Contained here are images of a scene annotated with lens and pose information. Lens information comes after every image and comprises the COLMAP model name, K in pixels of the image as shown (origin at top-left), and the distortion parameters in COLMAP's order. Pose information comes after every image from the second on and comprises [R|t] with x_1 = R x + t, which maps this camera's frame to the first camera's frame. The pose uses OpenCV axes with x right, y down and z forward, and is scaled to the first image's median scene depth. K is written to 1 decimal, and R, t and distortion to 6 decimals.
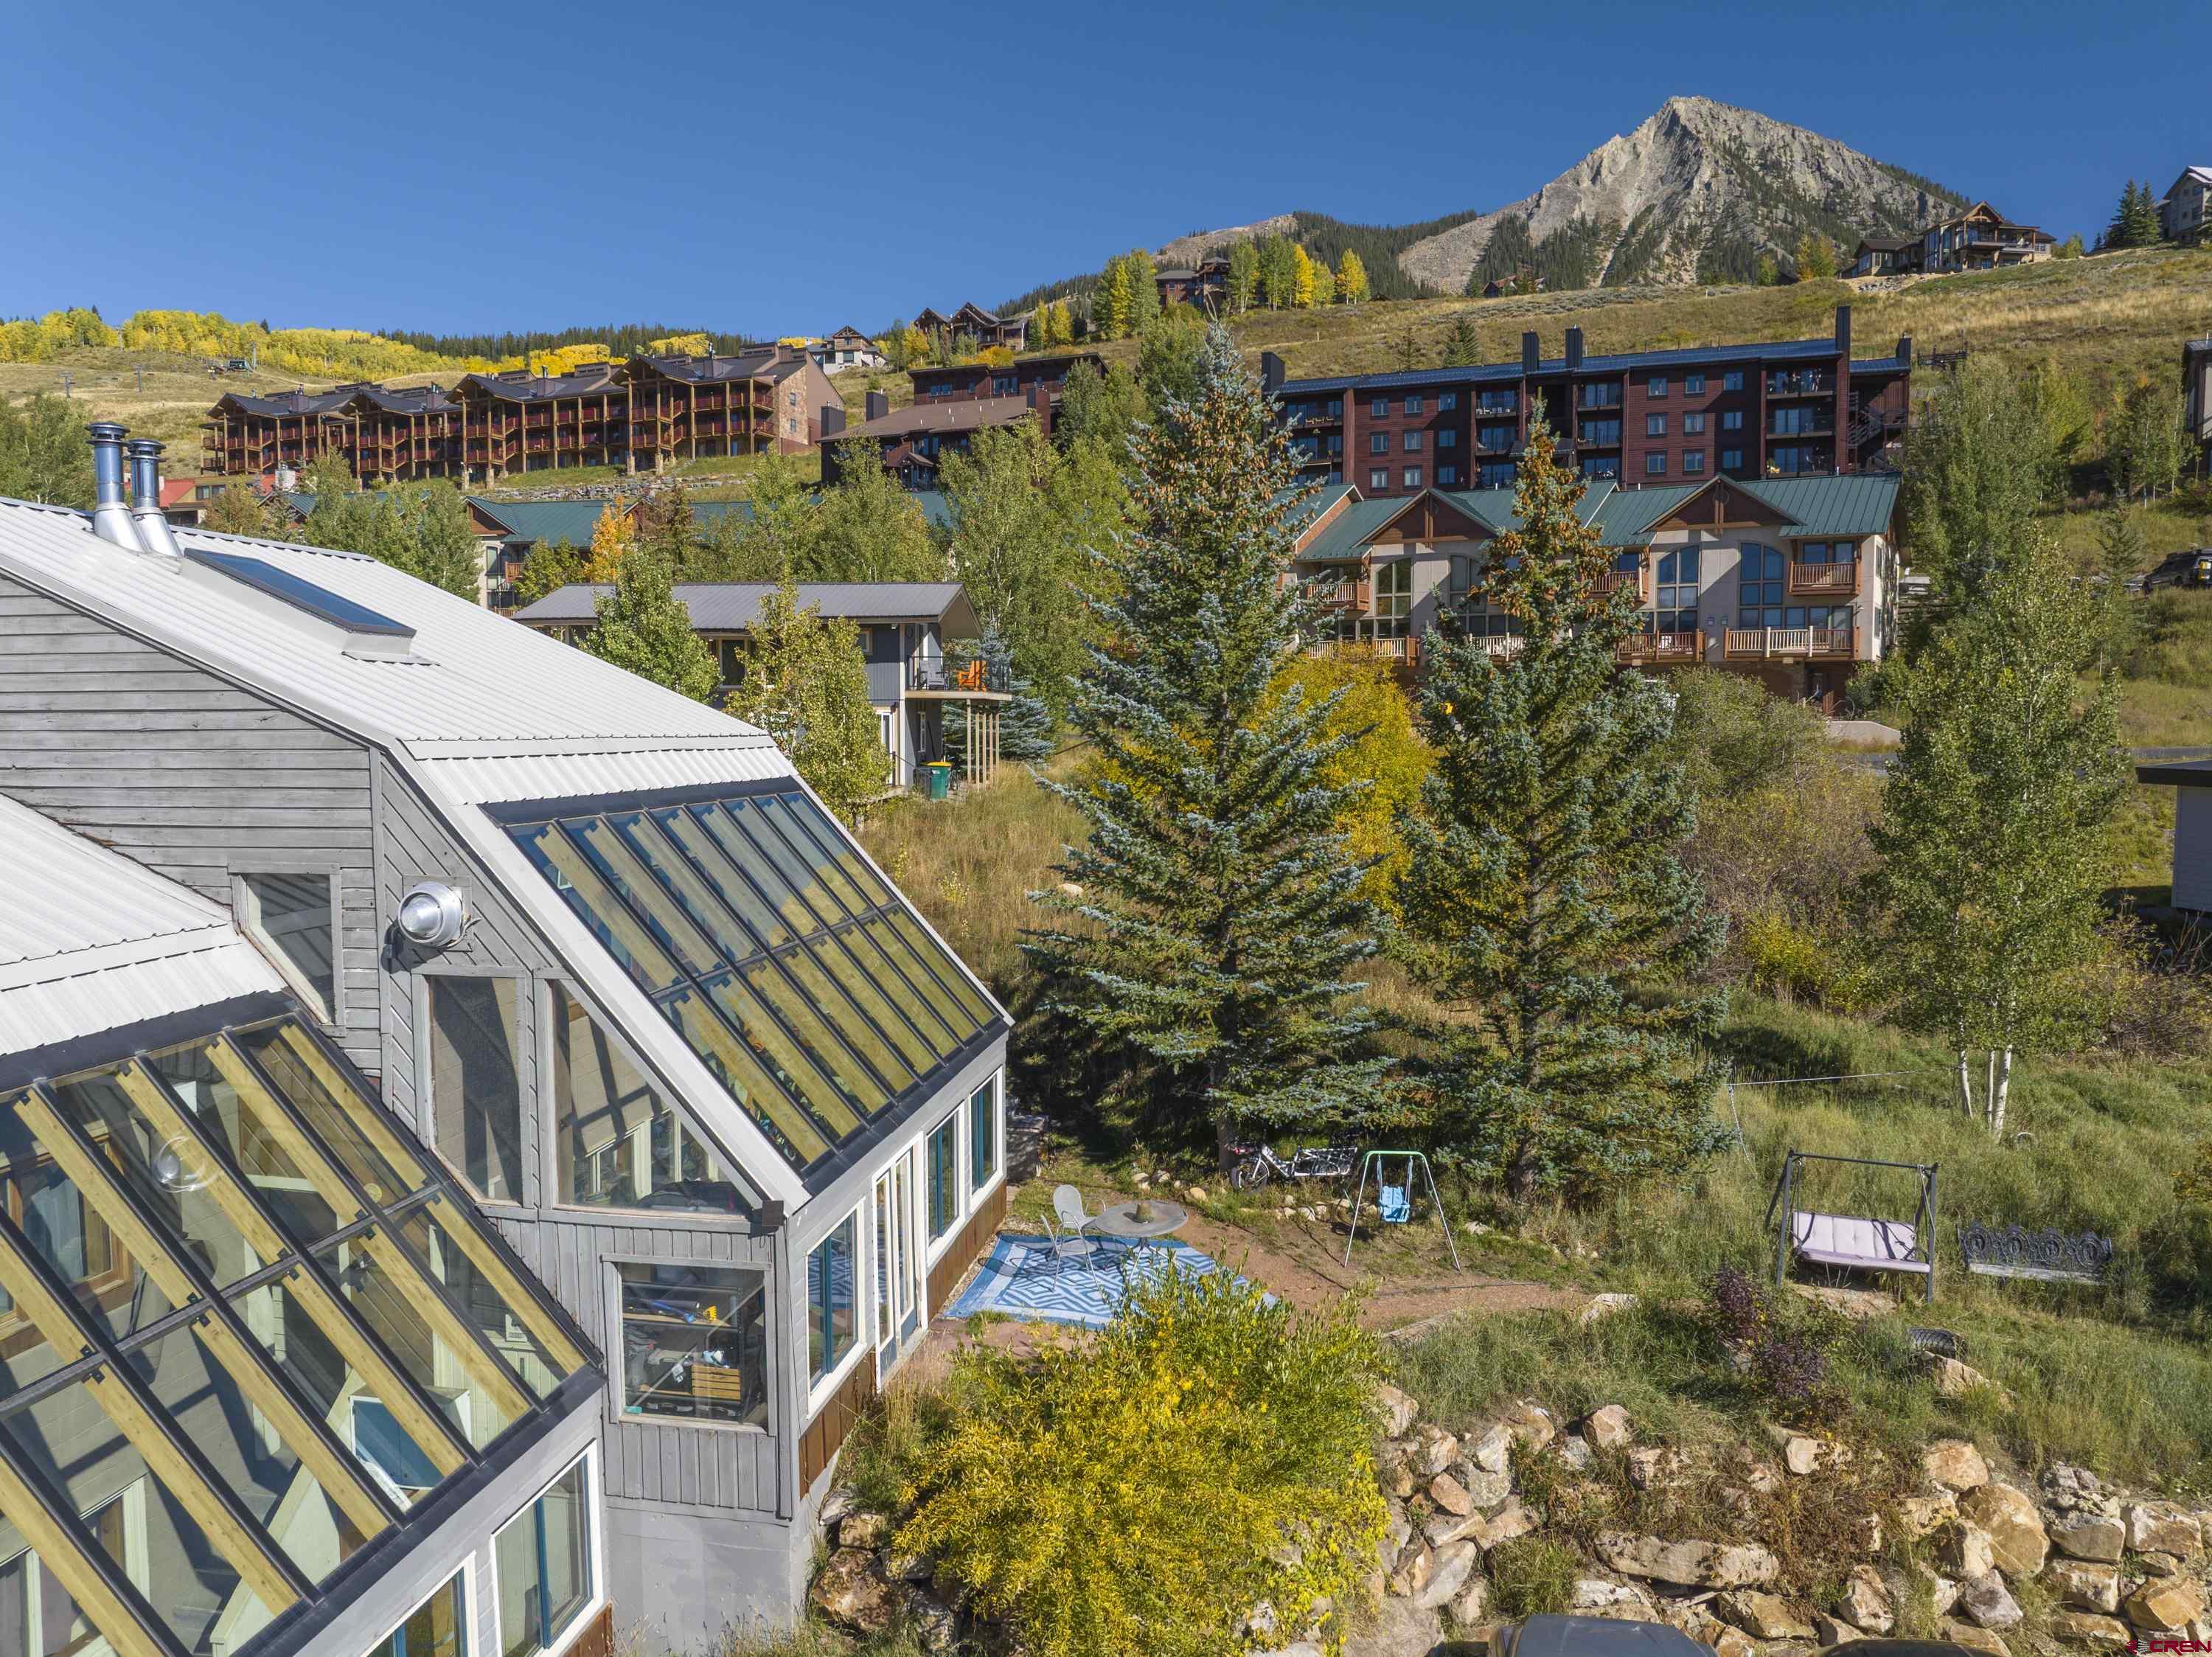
lens RADIAL K [[1564.5, 0, 1118.7], [0, 1564.5, 815.9], [0, 0, 1]] dist [-0.052872, 0.021519]
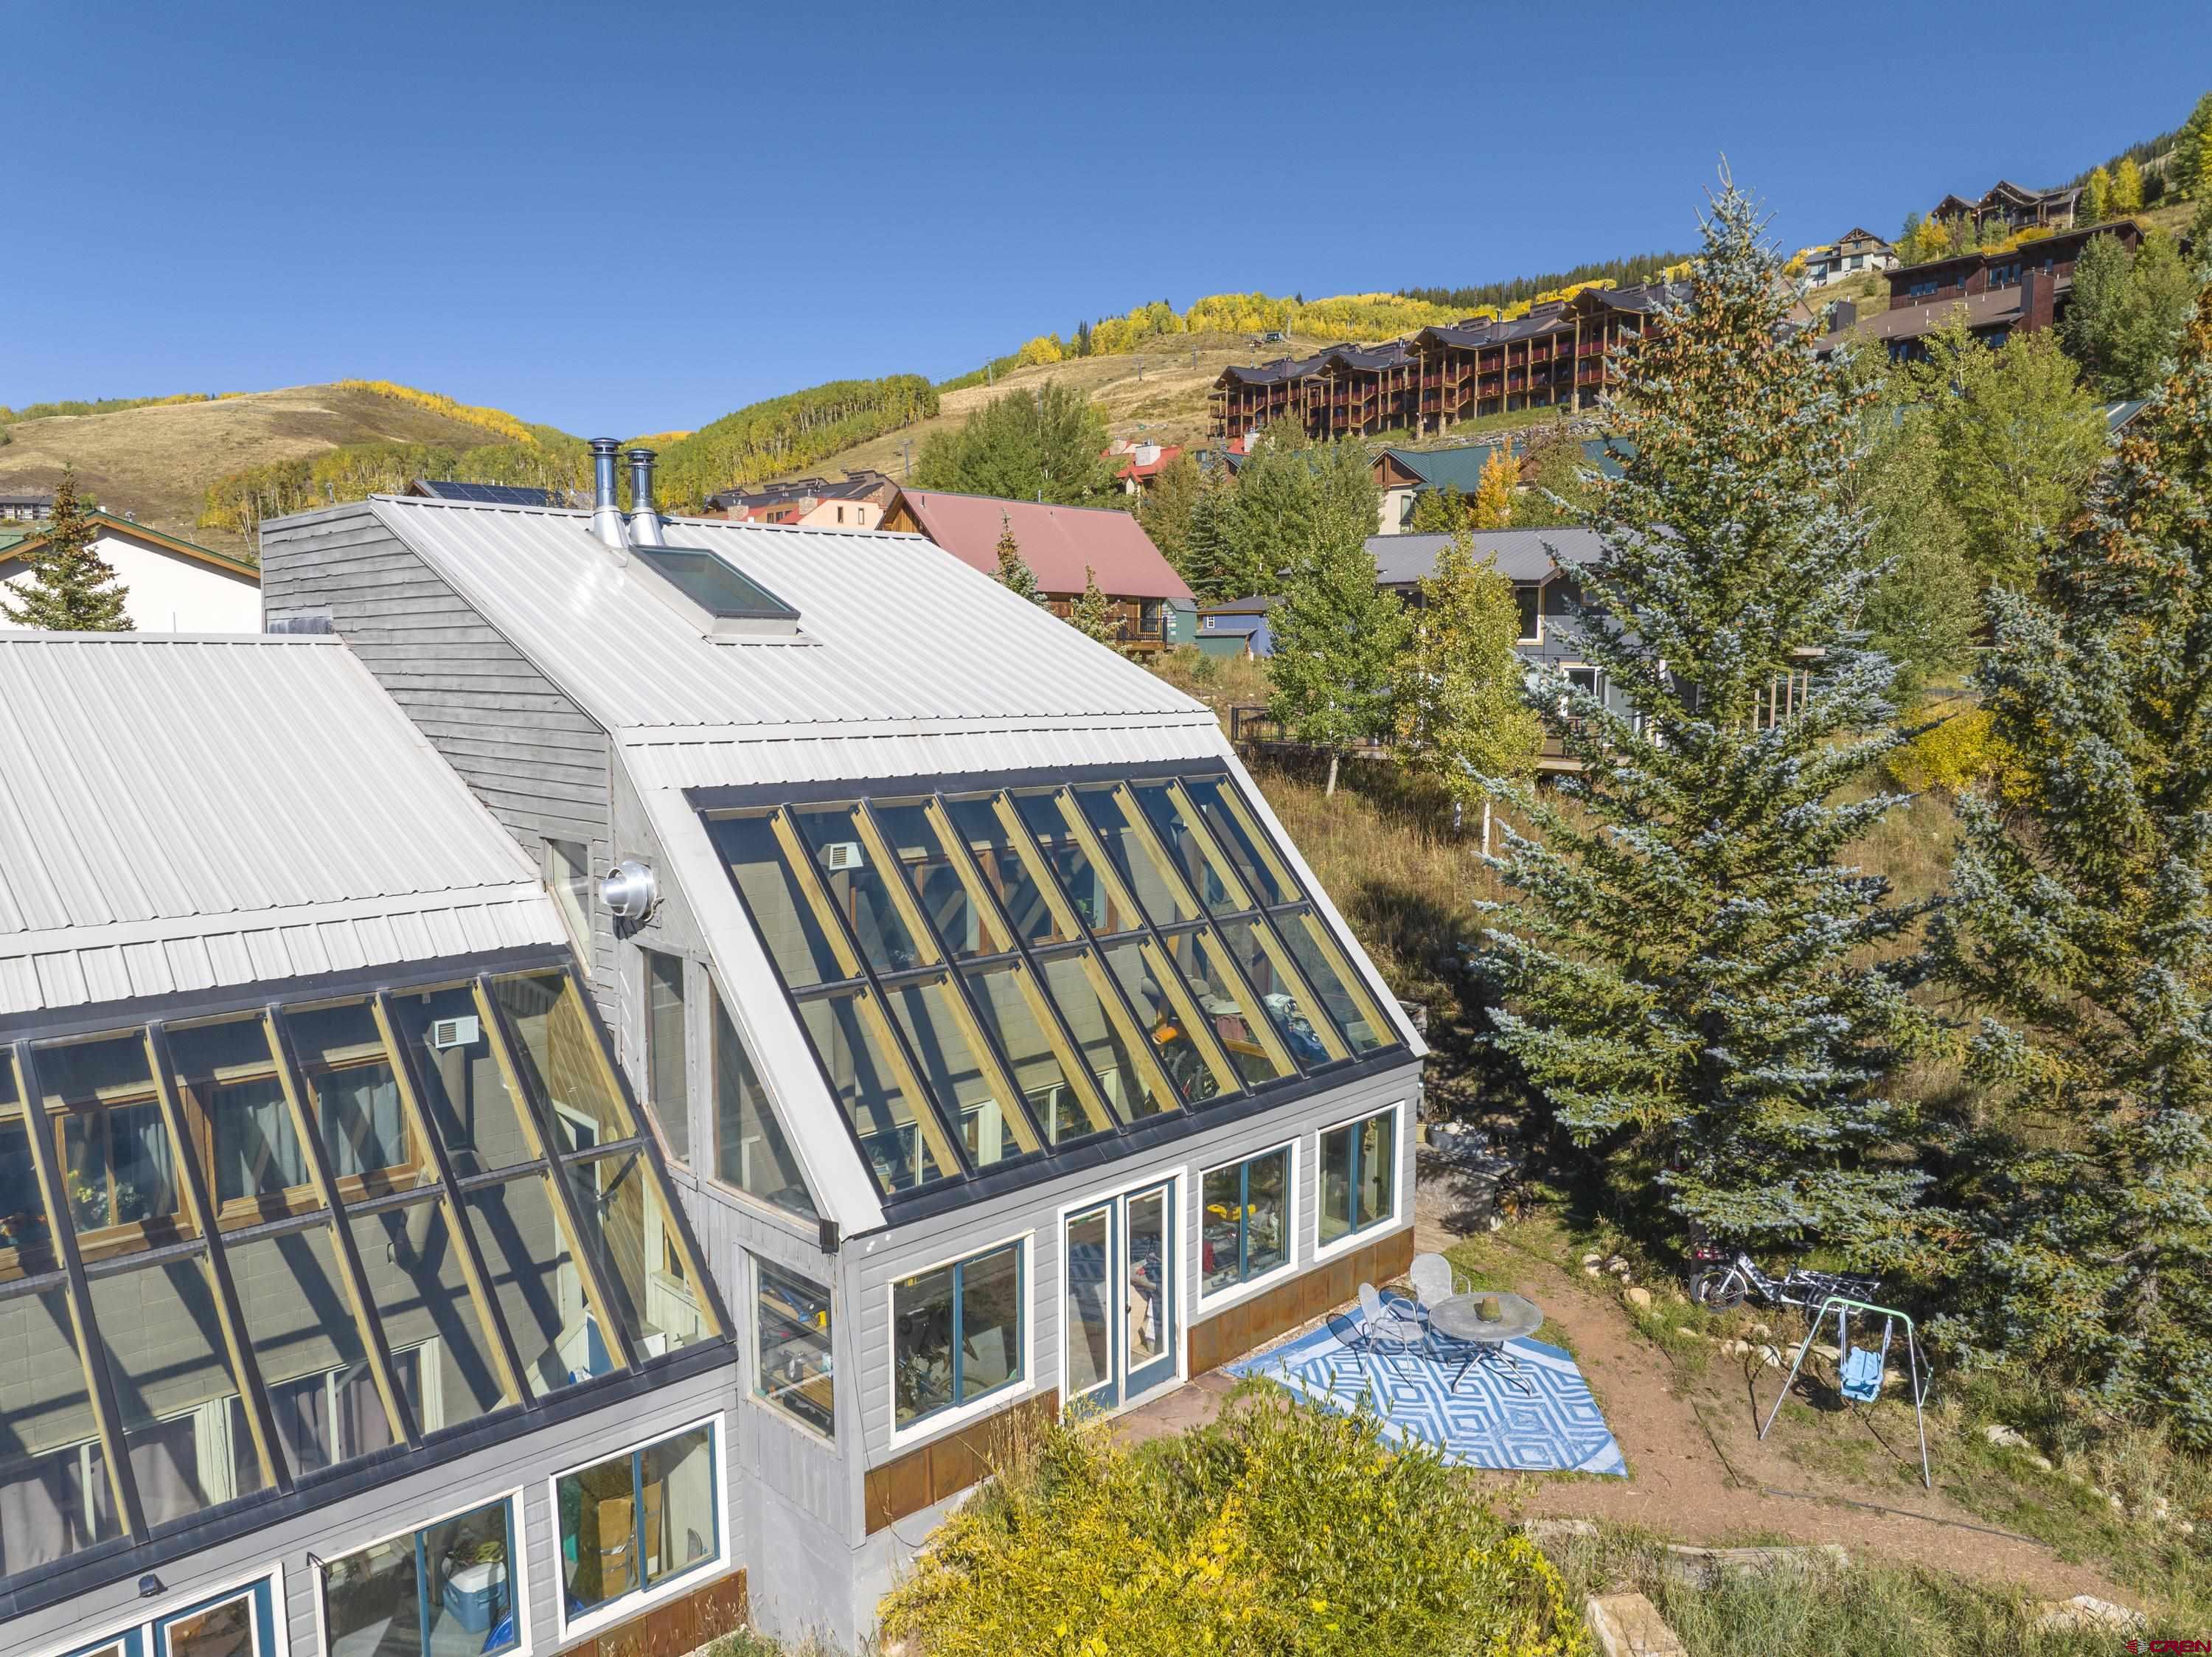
lens RADIAL K [[1564.5, 0, 1113.6], [0, 1564.5, 828.8], [0, 0, 1]] dist [-0.052872, 0.021519]
pose [[0.812532, 0.067881, -0.578951, 0.033676], [-0.040587, 0.997374, 0.059978, -0.004286], [0.581502, -0.025236, 0.813153, 0.024022]]
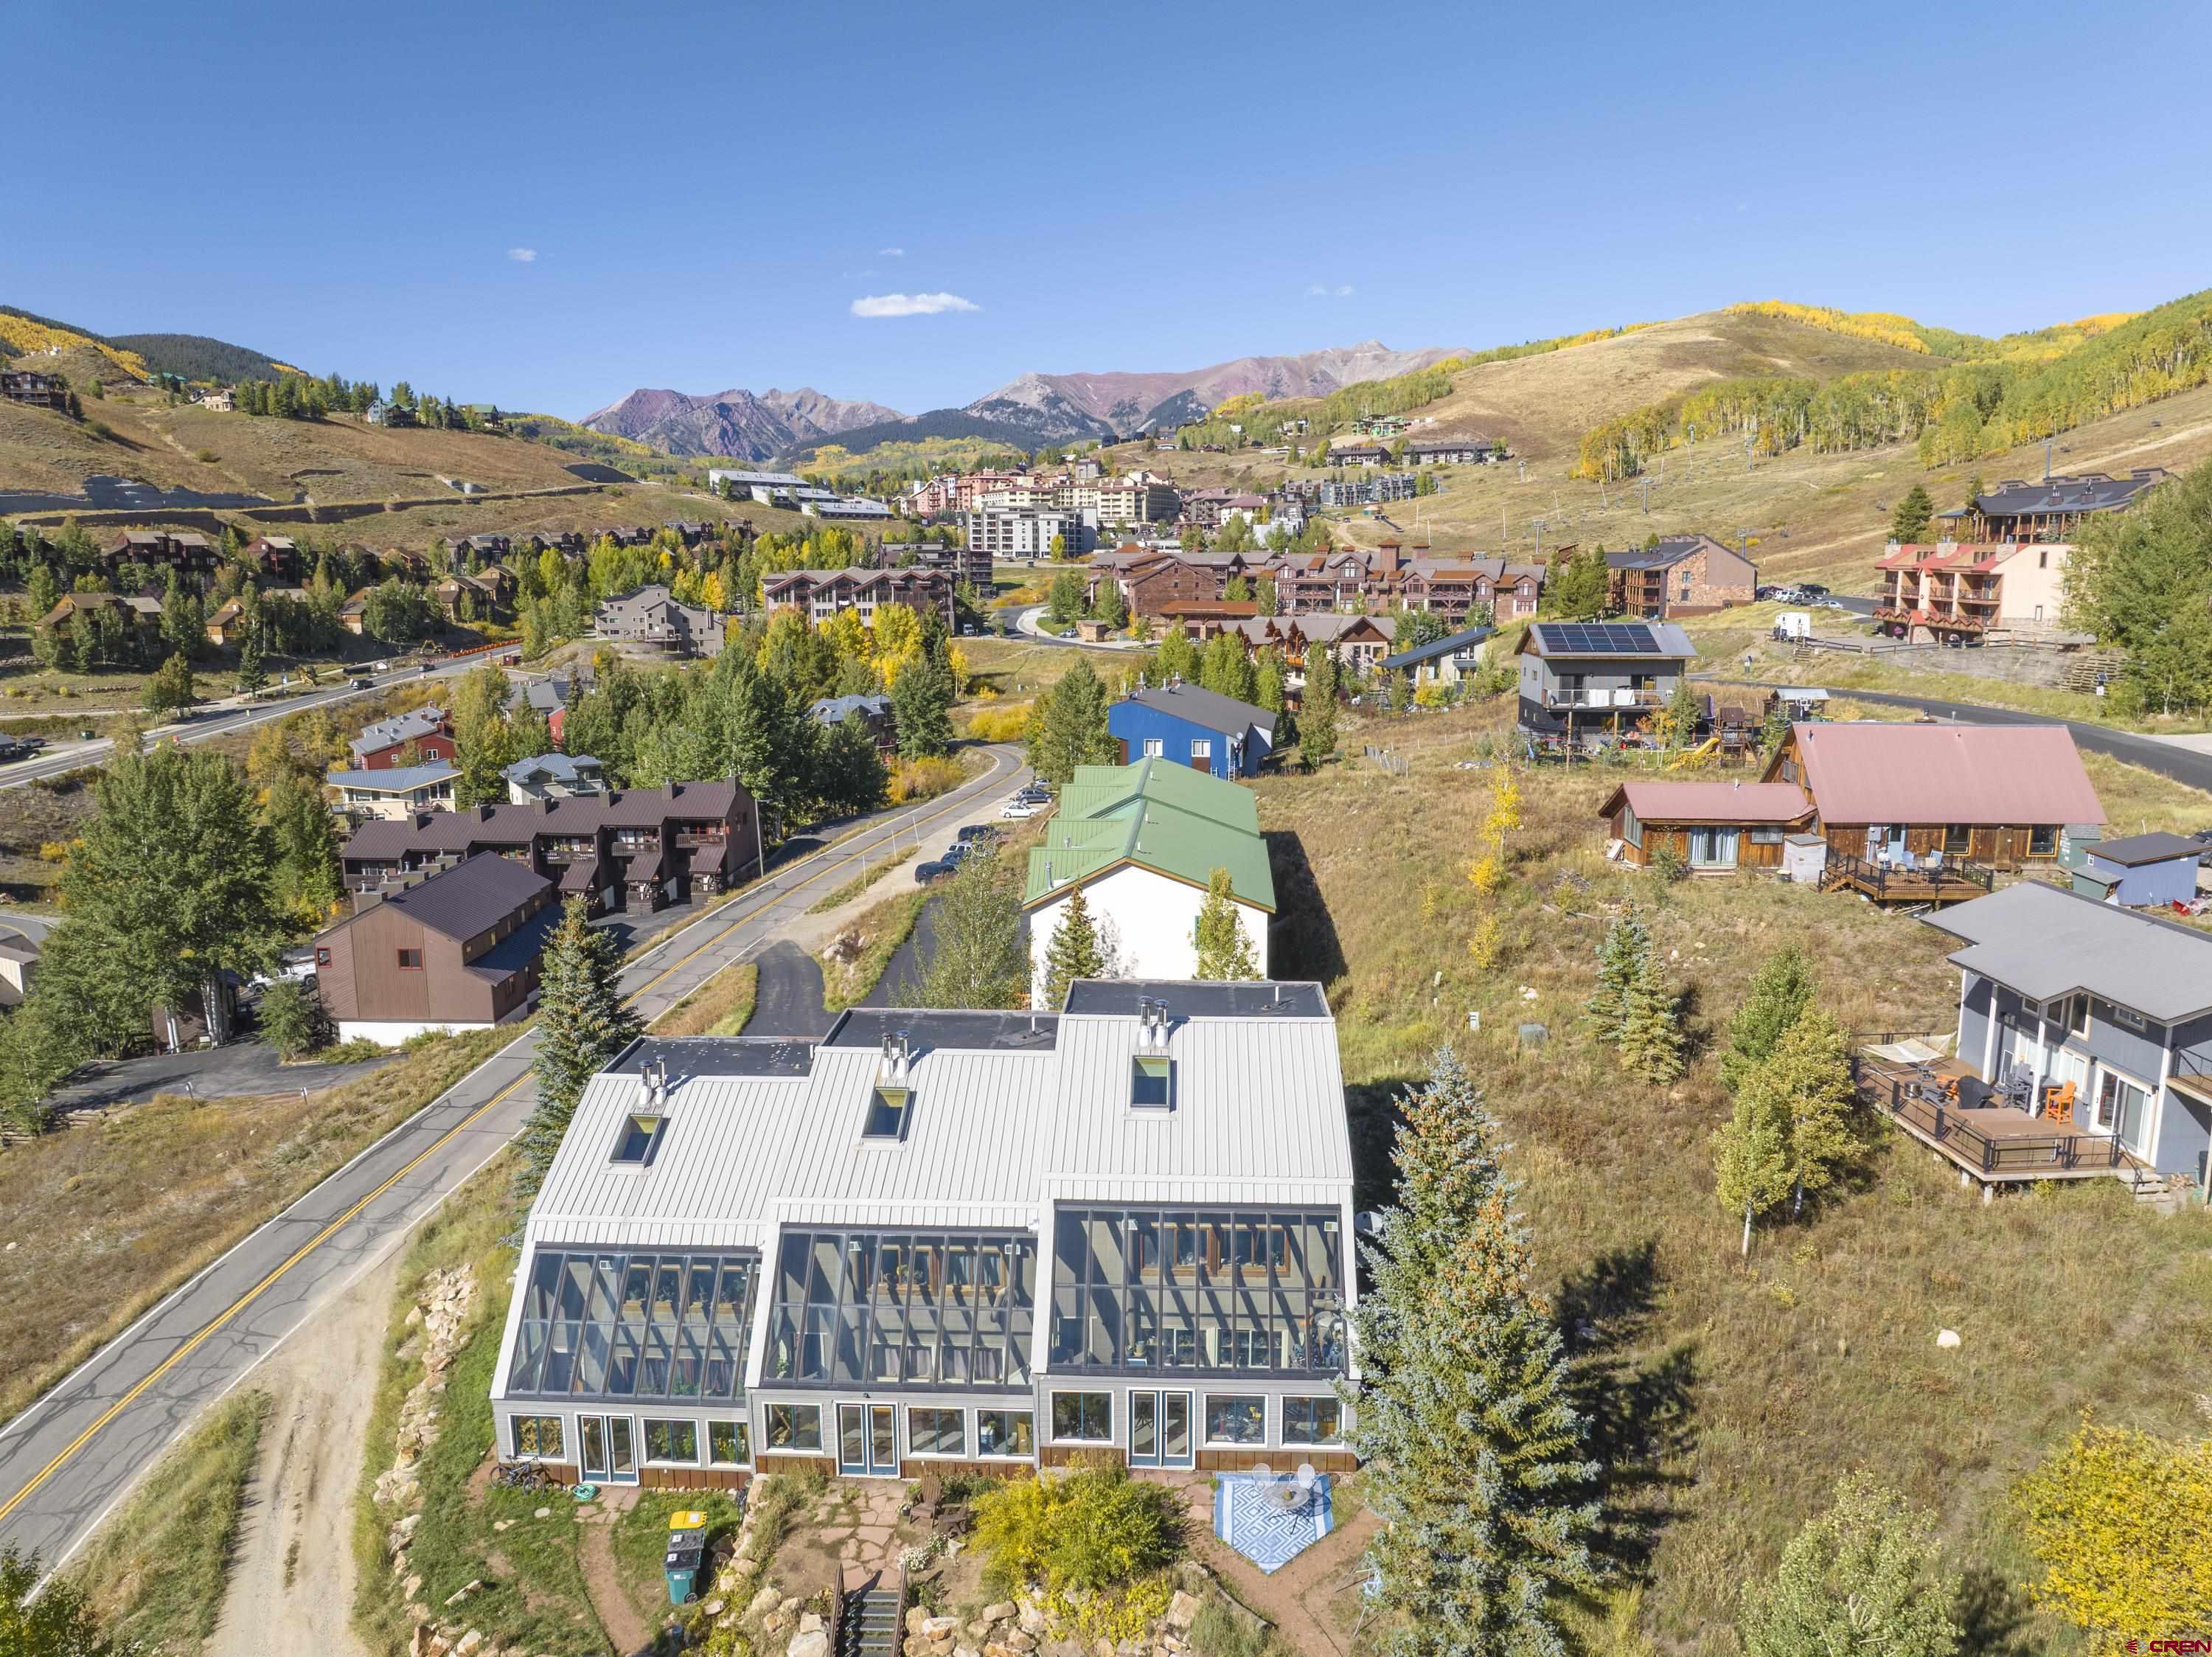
lens RADIAL K [[1564.5, 0, 1115.4], [0, 1564.5, 821.2], [0, 0, 1]] dist [-0.052872, 0.021519]
pose [[0.112853, 0.171002, -0.978786, 0.190958], [-0.060347, 0.984440, 0.165032, -0.096934], [0.991777, 0.040443, 0.121416, 0.055252]]
